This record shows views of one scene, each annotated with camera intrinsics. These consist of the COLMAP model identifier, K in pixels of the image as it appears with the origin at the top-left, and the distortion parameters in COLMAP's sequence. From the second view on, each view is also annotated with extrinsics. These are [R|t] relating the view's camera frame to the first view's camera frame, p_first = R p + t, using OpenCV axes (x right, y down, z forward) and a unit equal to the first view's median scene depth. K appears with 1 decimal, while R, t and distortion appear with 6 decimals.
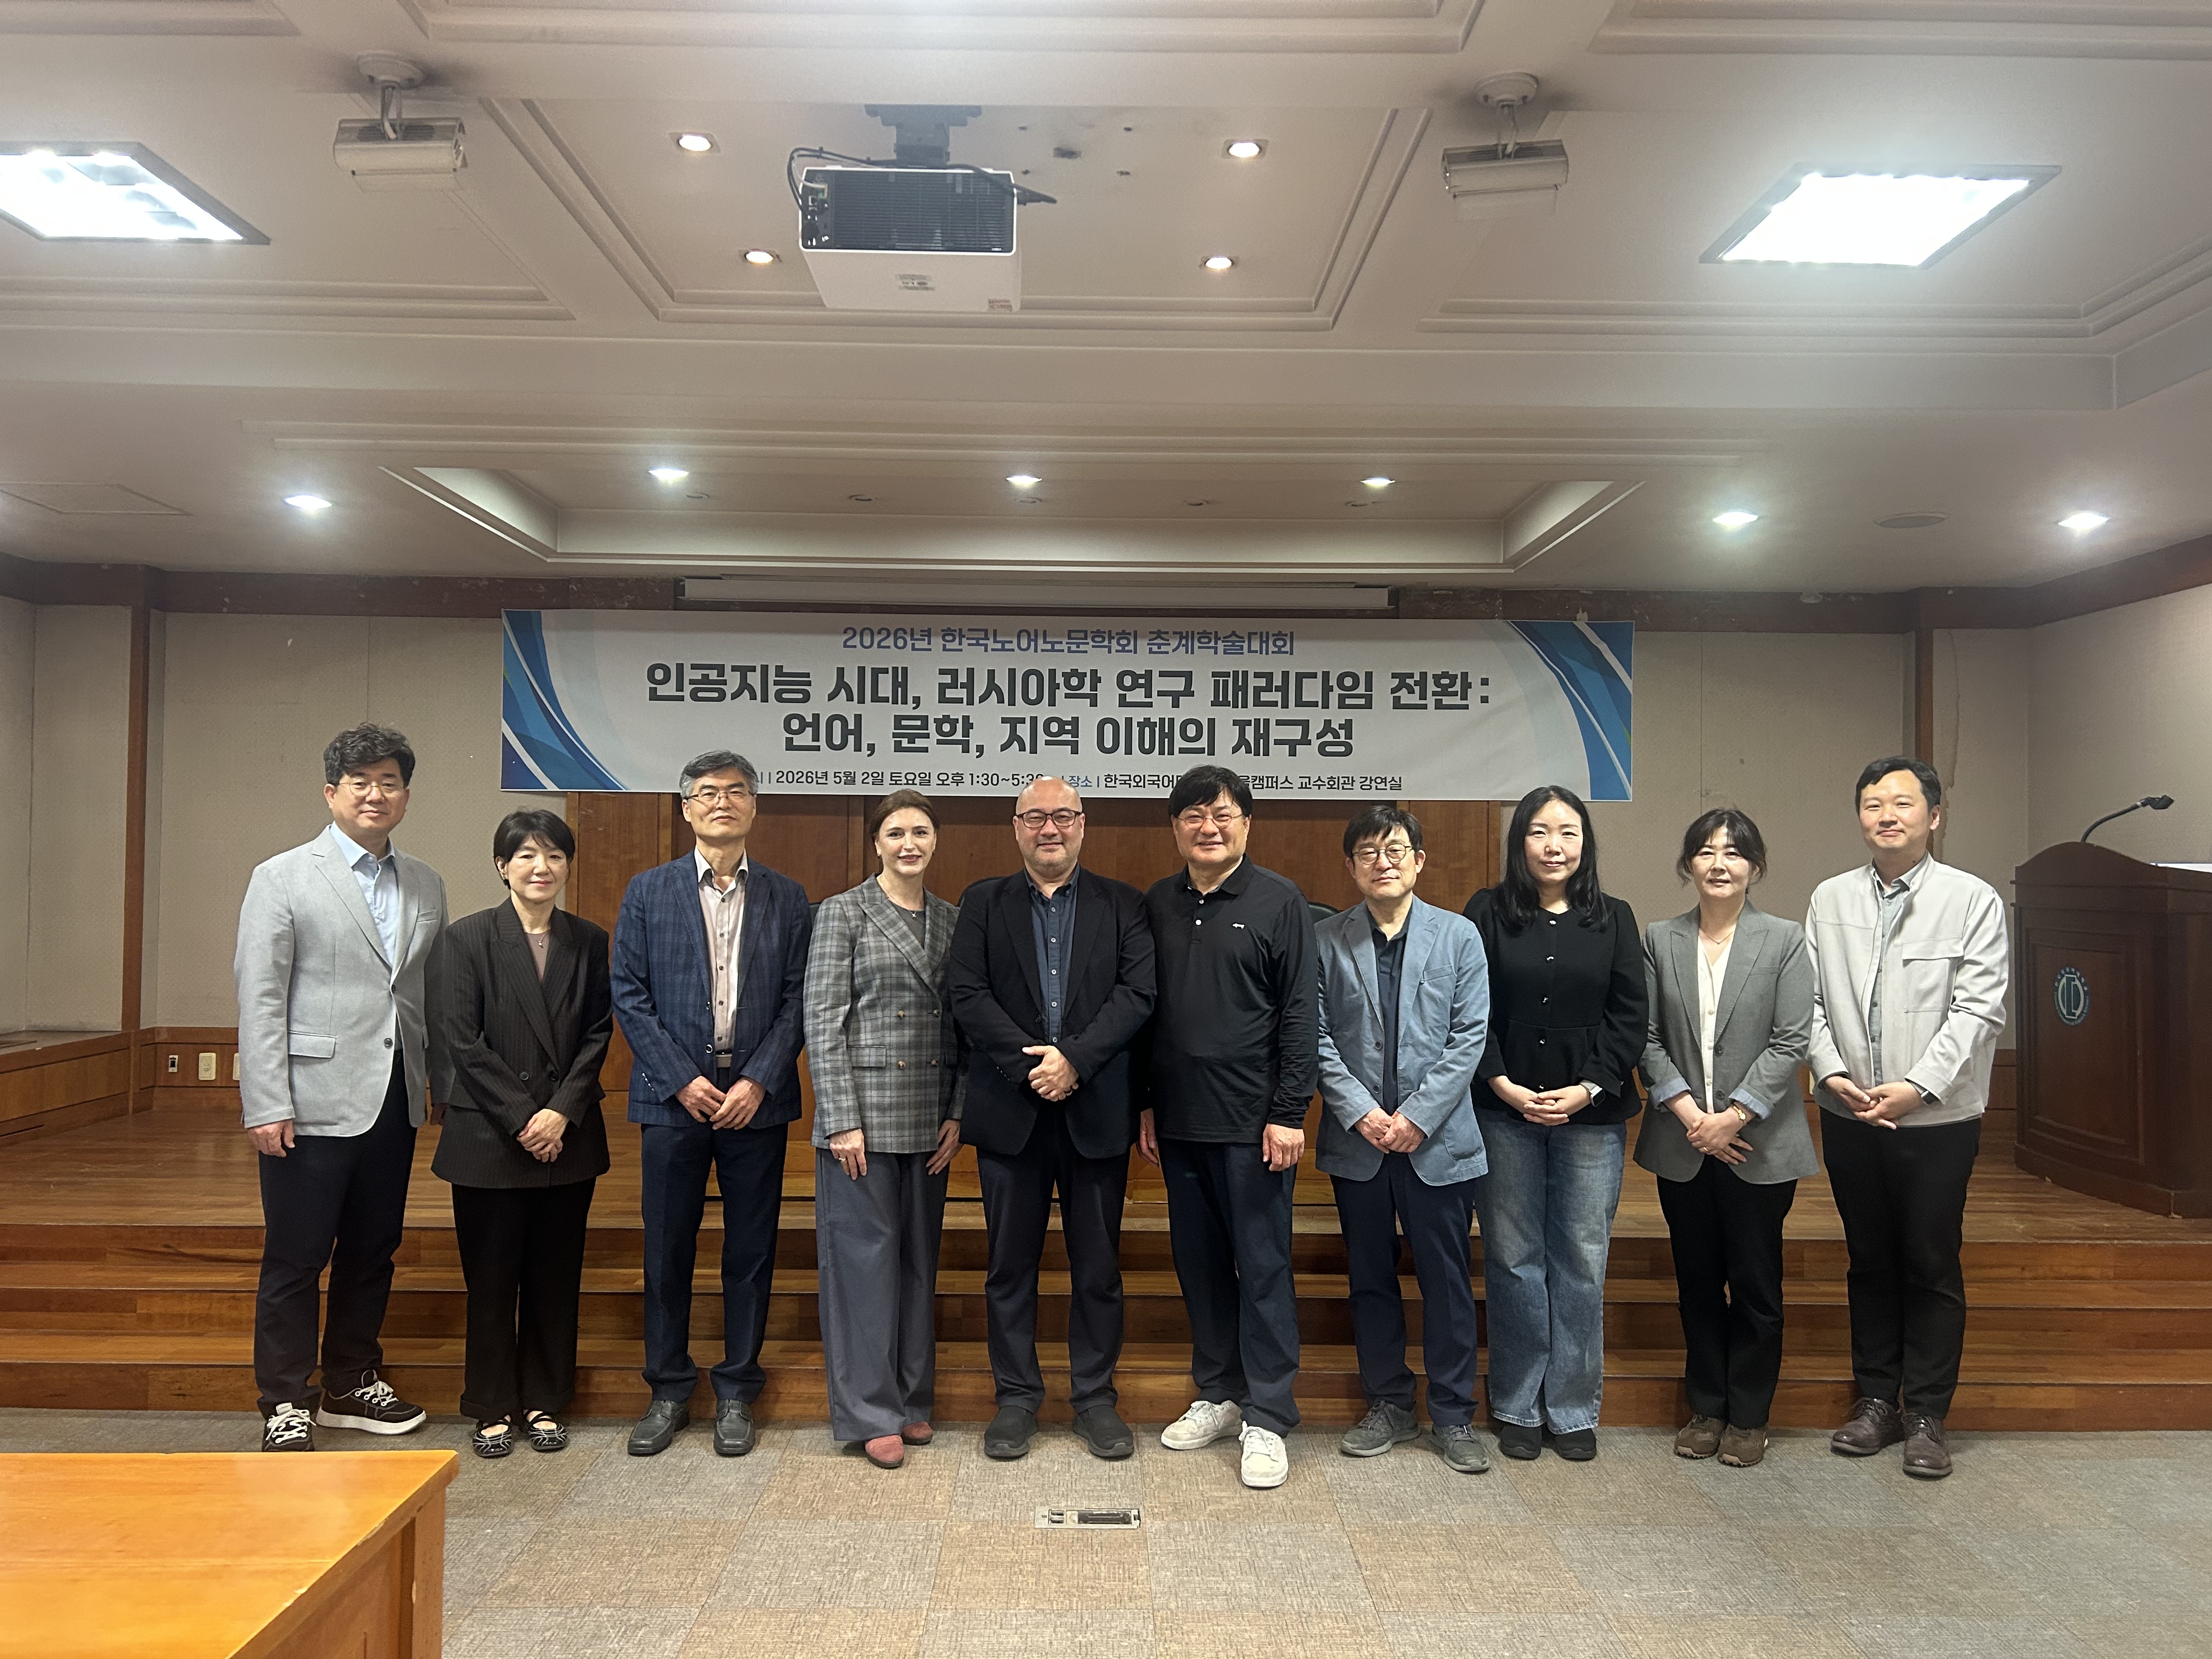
lens RADIAL K [[1669.9, 0, 1103.9], [0, 1669.9, 833.8], [0, 0, 1]] dist [0.075007, -0.087632]
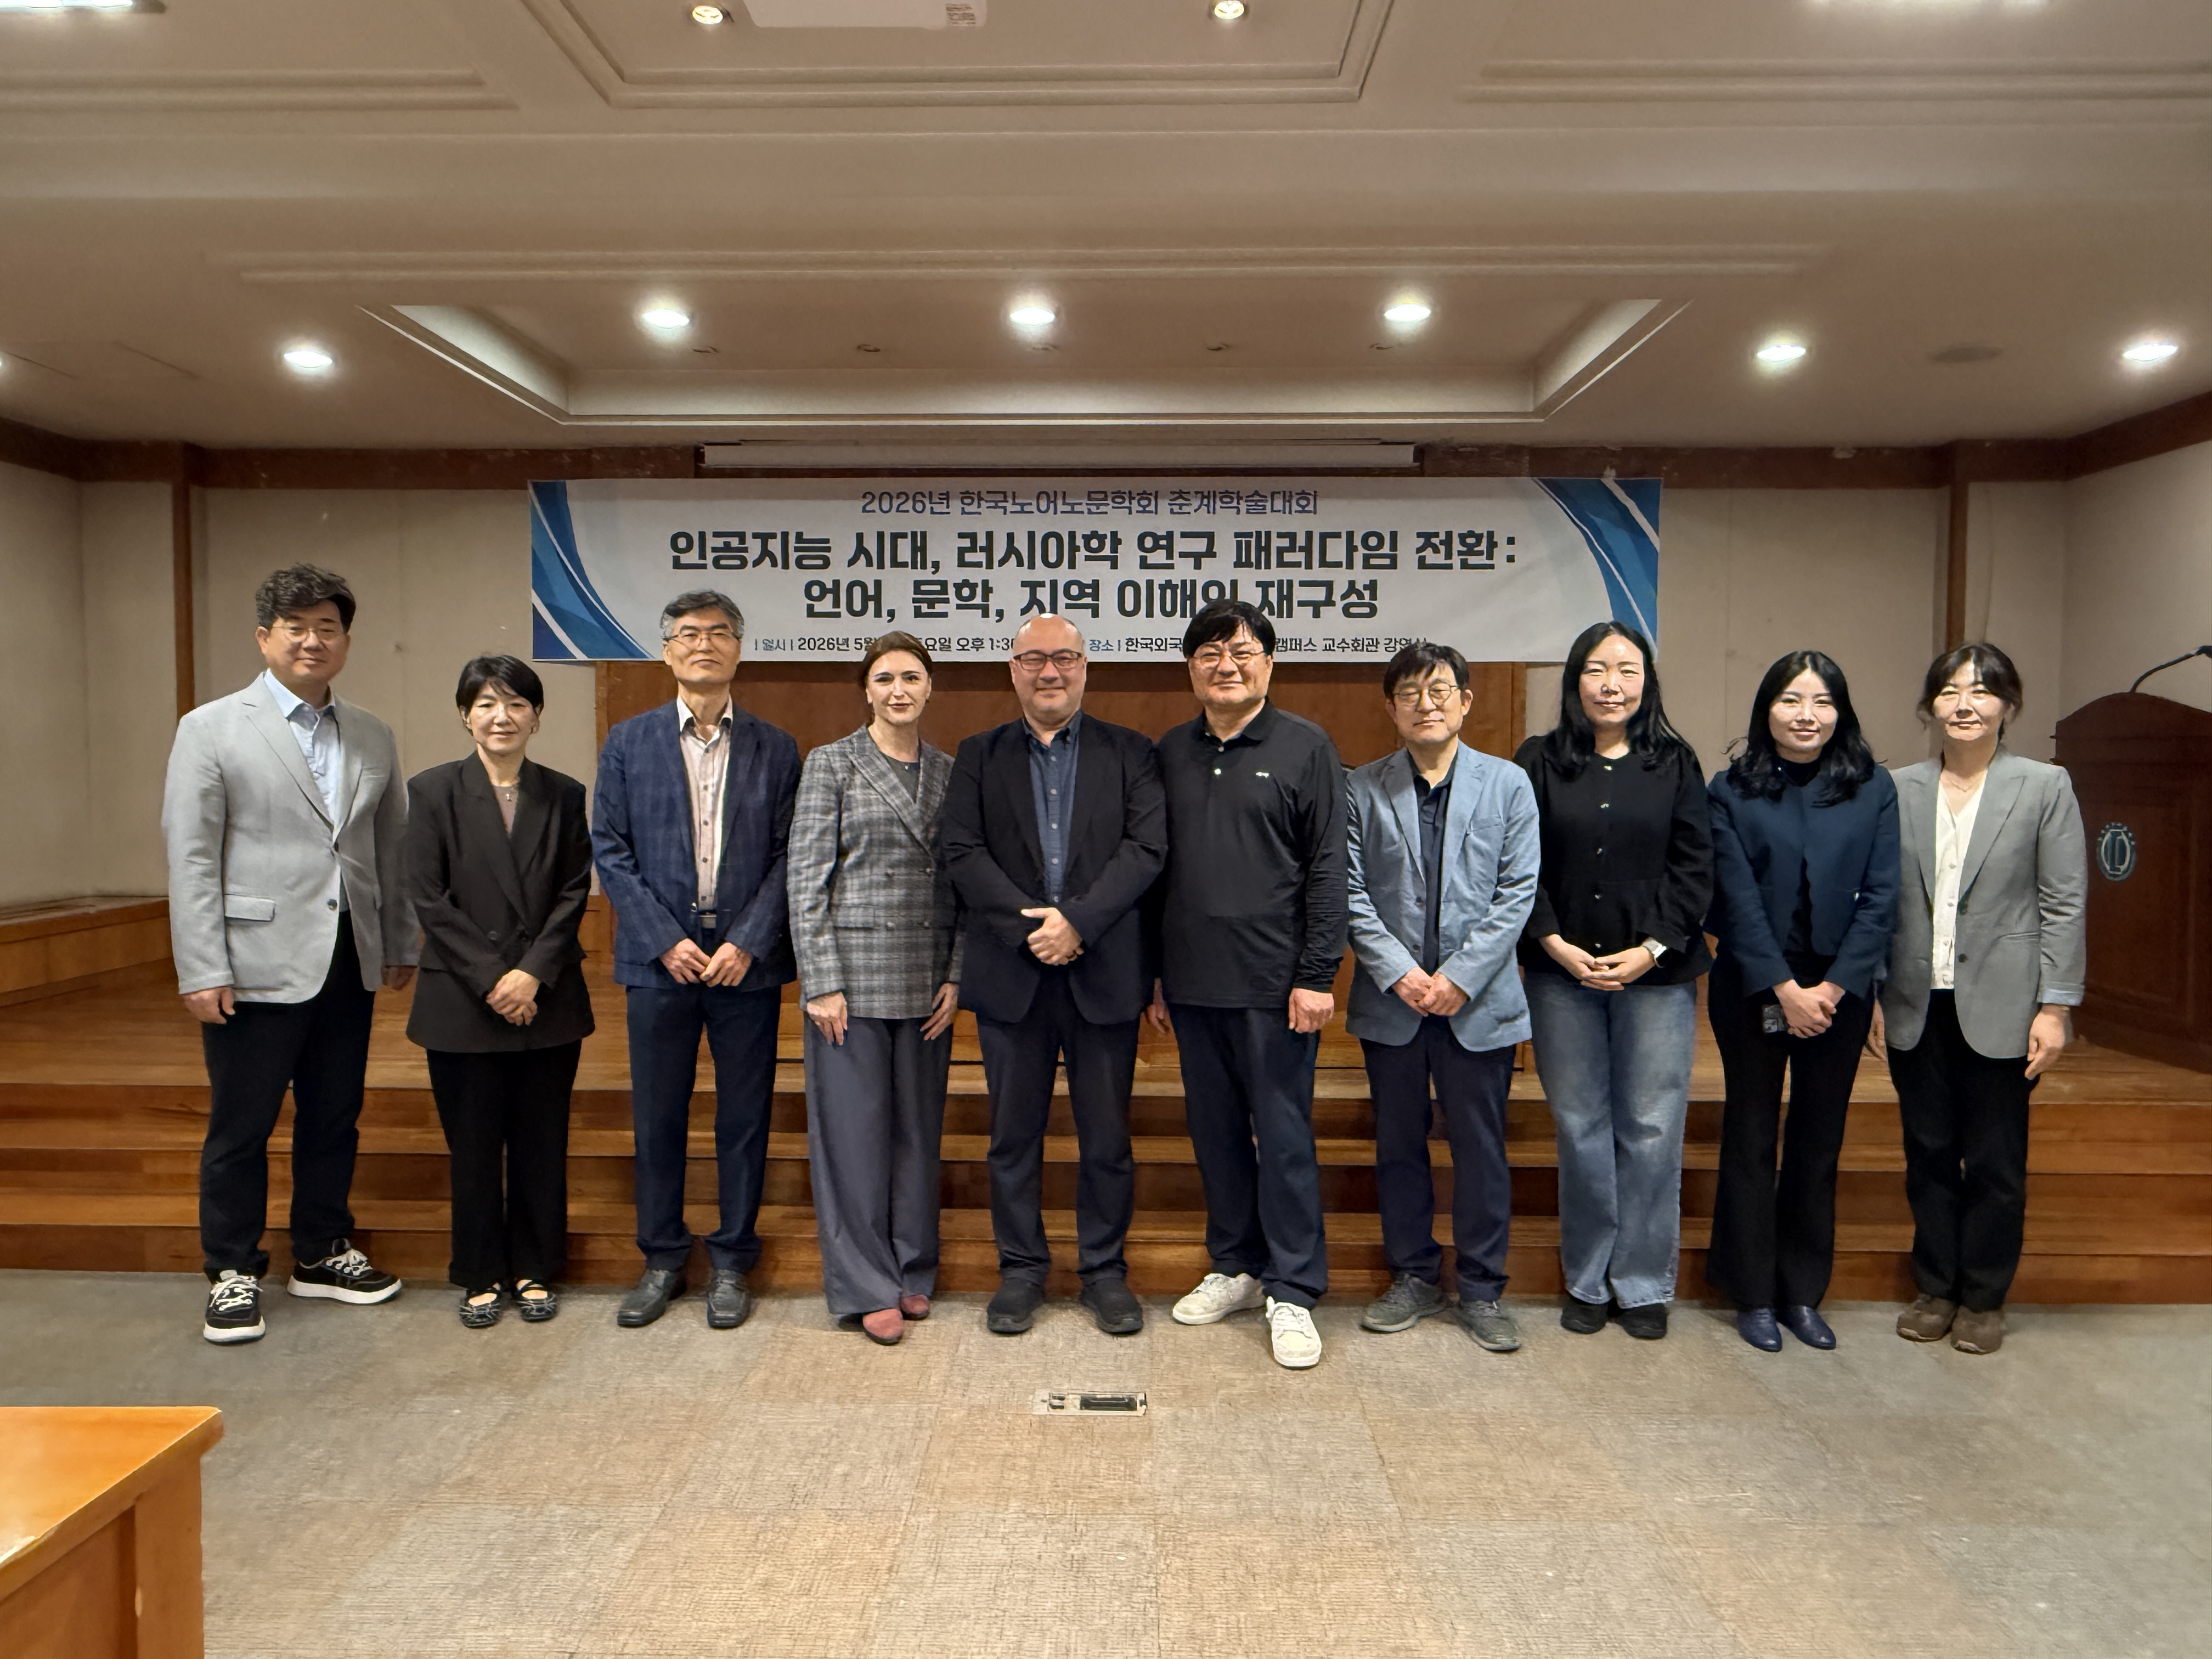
lens RADIAL K [[1516.0, 0, 1091.1], [0, 1516.0, 824.7], [0, 0, 1]] dist [-0.013097, 0.020355]
pose [[0.999361, -0.004736, -0.035424, 0.014018], [0.007087, 0.997758, 0.066556, 0.018646], [0.035029, -0.066765, 0.997154, 0.116500]]
